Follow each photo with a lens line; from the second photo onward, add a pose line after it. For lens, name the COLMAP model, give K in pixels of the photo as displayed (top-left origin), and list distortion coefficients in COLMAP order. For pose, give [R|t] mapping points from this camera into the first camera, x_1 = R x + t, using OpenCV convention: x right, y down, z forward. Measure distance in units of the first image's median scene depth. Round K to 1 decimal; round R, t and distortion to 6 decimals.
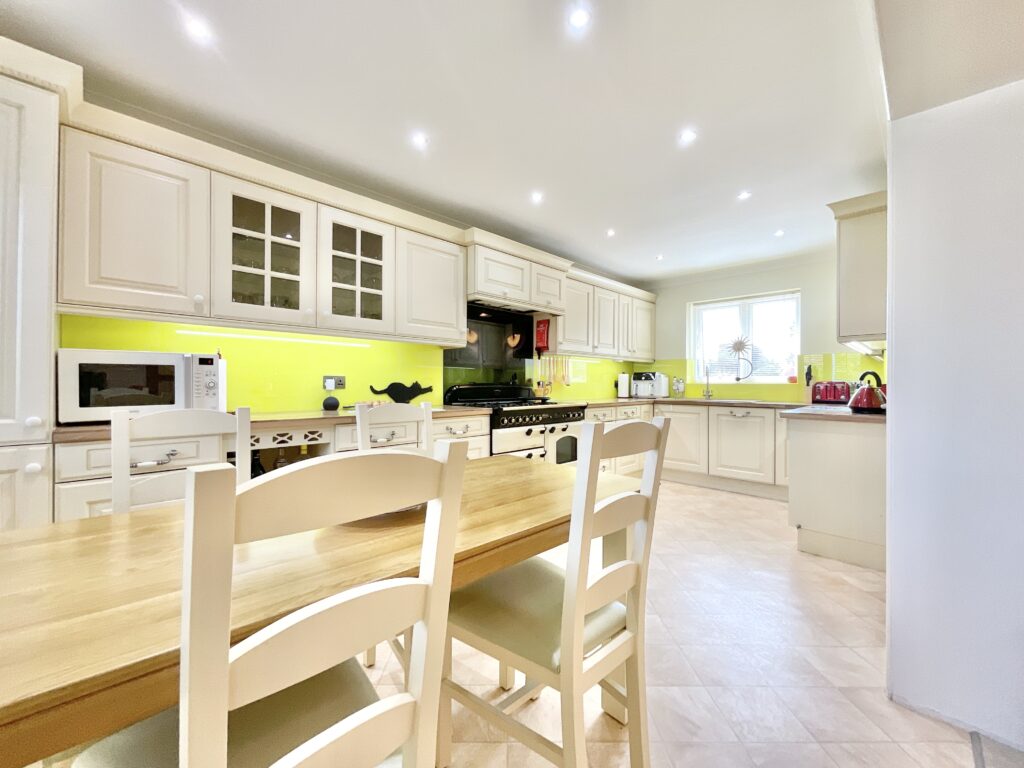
lens RADIAL K [[419.8, 0, 508.2], [0, 419.8, 385.0], [0, 0, 1]] dist [-0.001295, 0.000025]
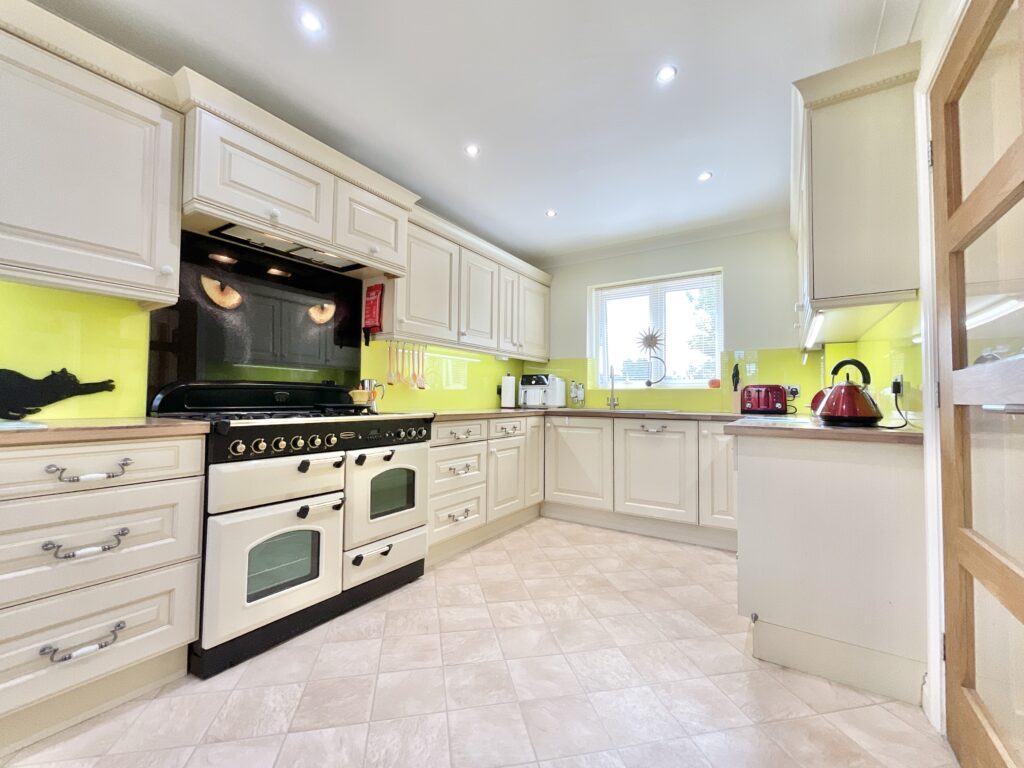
lens RADIAL K [[419.8, 0, 513.9], [0, 419.8, 384.7], [0, 0, 1]] dist [-0.001295, 0.000025]
pose [[0.977911, 0.012577, 0.208641, 0.167844], [-0.004673, 0.999254, -0.038335, 0.022737], [-0.208967, 0.036513, 0.977241, 0.349155]]
